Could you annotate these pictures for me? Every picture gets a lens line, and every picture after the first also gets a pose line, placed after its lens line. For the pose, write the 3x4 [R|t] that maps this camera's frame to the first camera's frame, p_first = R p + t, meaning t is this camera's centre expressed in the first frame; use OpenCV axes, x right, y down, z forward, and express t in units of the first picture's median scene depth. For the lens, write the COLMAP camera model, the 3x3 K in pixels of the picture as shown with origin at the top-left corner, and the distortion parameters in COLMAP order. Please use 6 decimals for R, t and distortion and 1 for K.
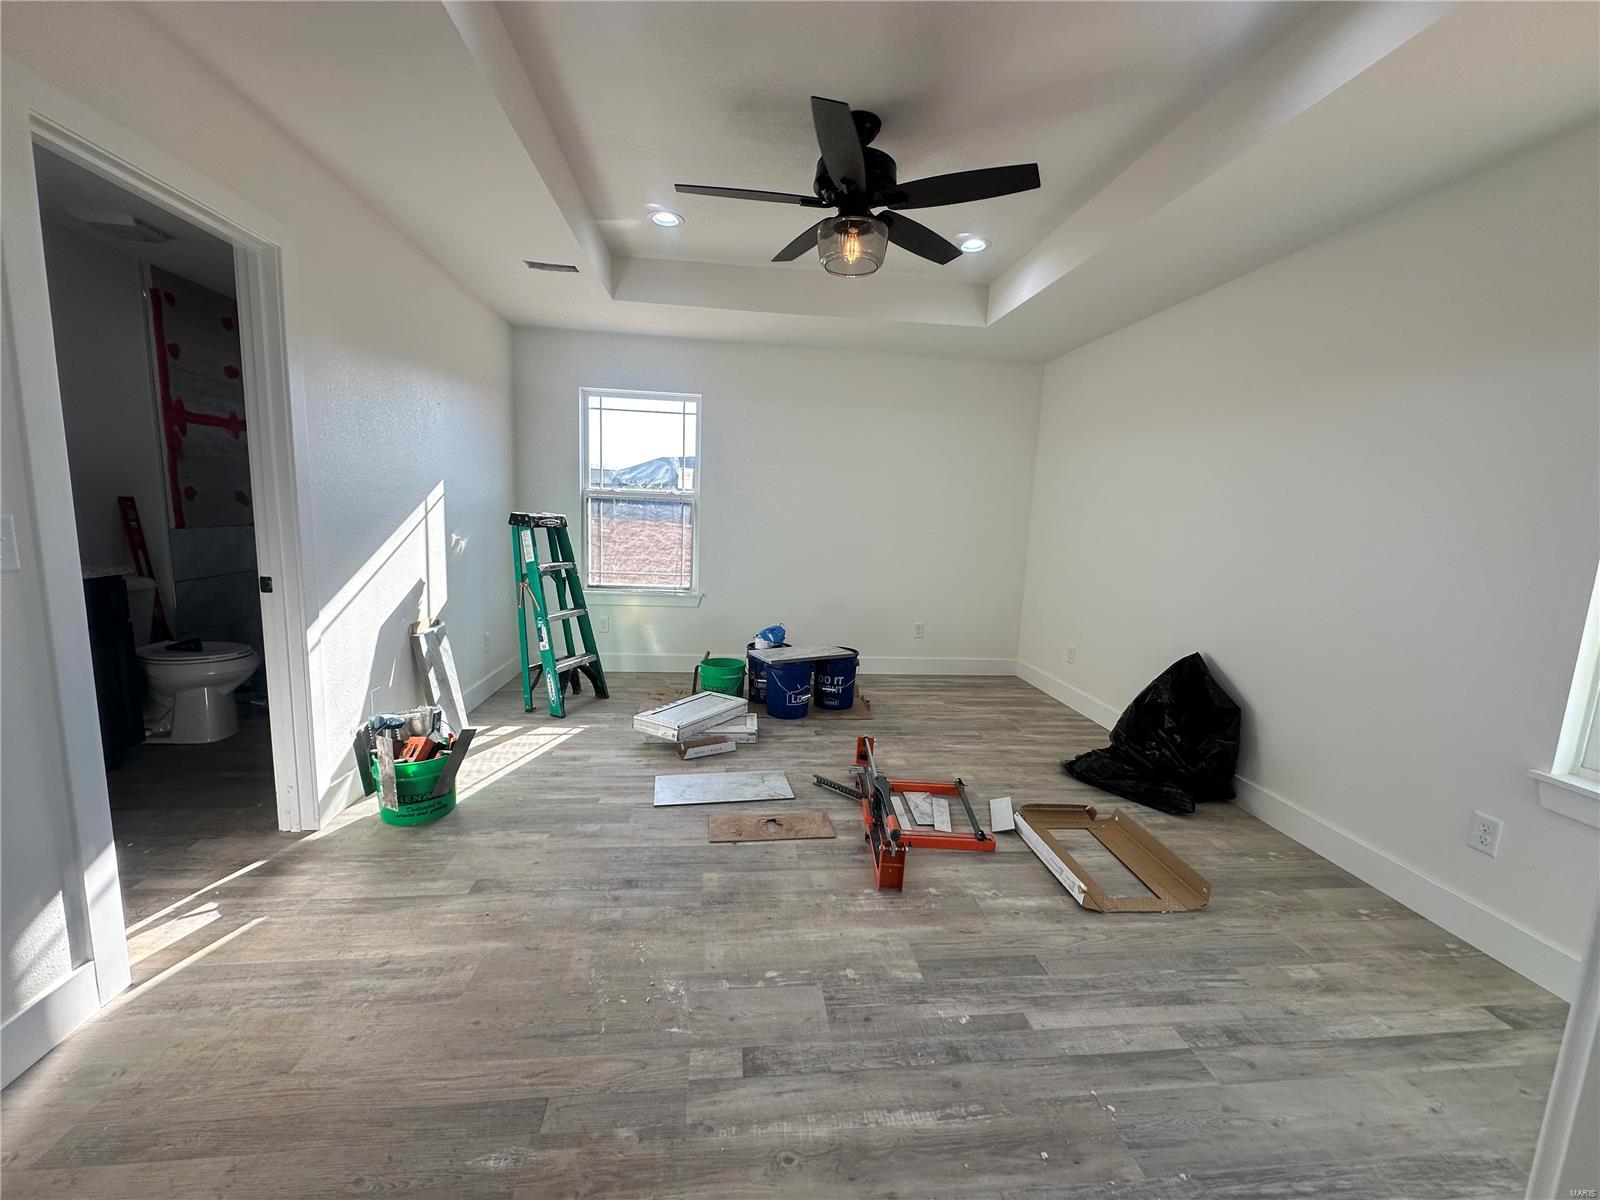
lens RADIAL K [[638.2, 0, 799.8], [0, 638.2, 598.0], [0, 0, 1]] dist [-0.002019, 0.000460]
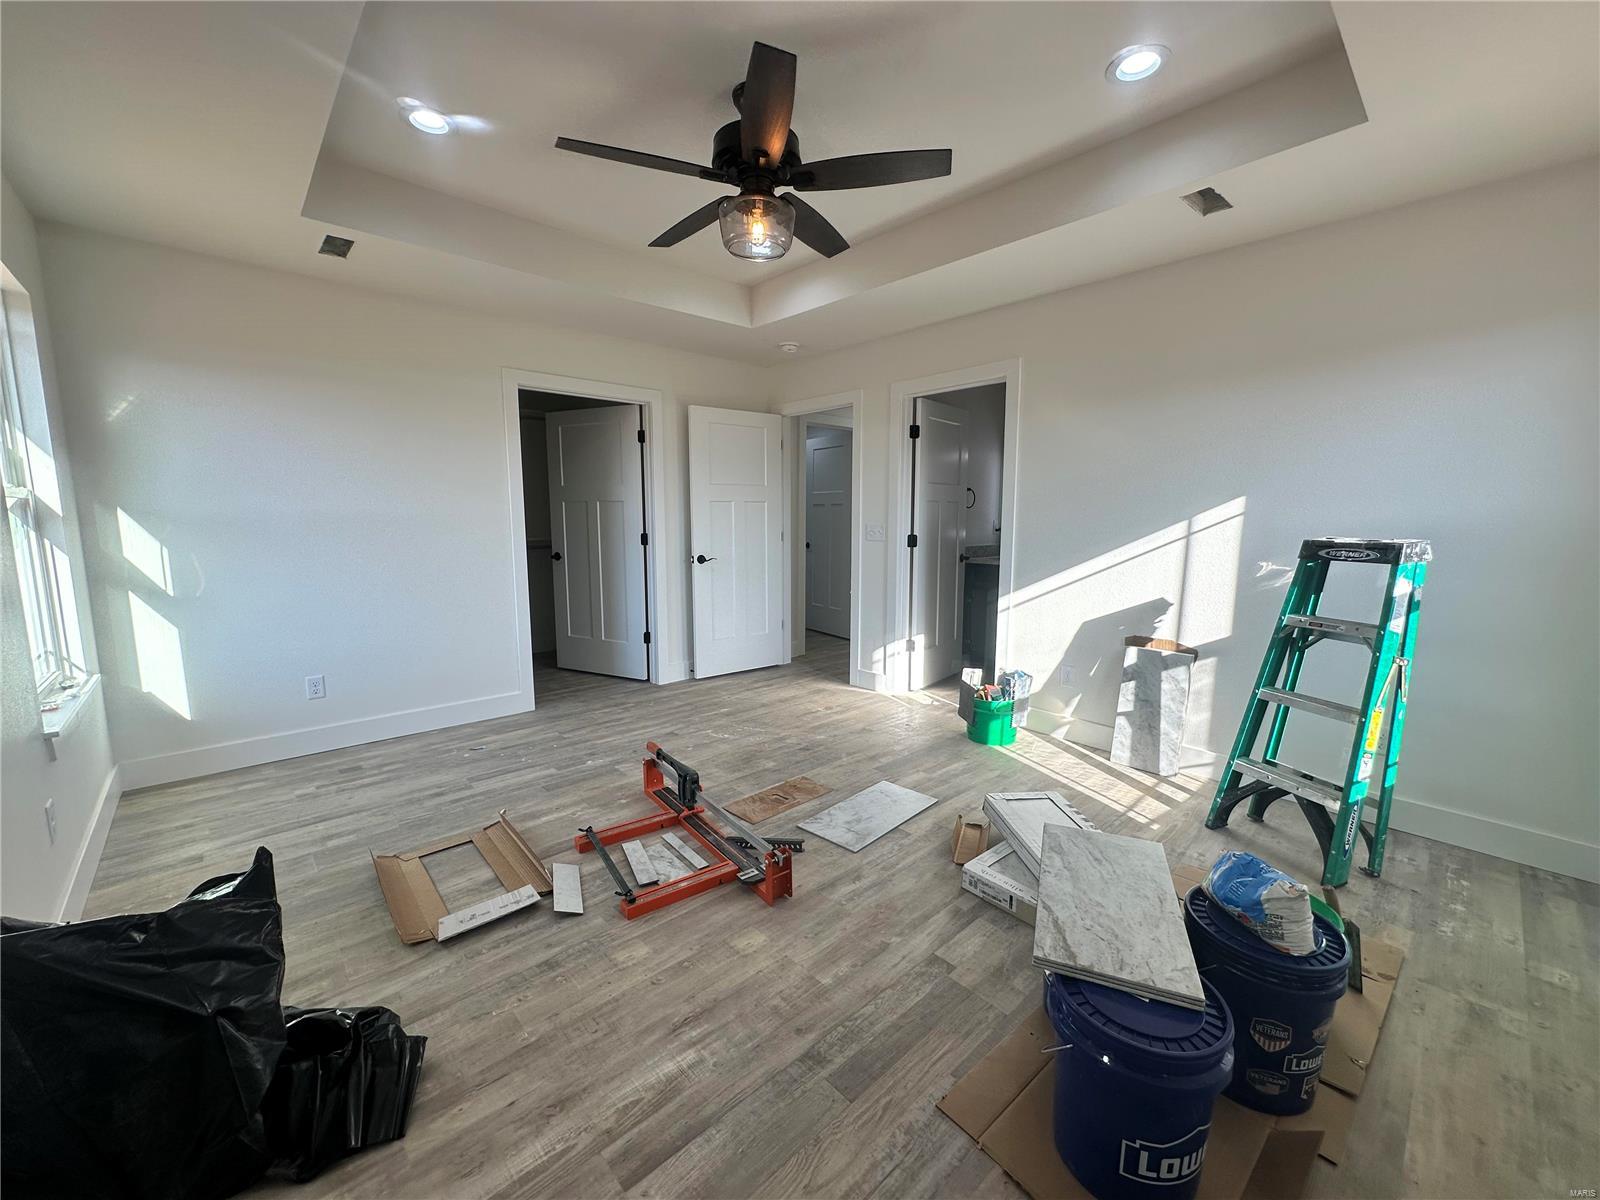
lens RADIAL K [[638.2, 0, 799.8], [0, 638.2, 598.0], [0, 0, 1]] dist [-0.002019, 0.000460]
pose [[-0.803339, 0.036997, -0.594372, 0.689676], [-0.117256, 0.968704, 0.218778, -0.272646], [0.583865, 0.245447, -0.773859, 2.154958]]
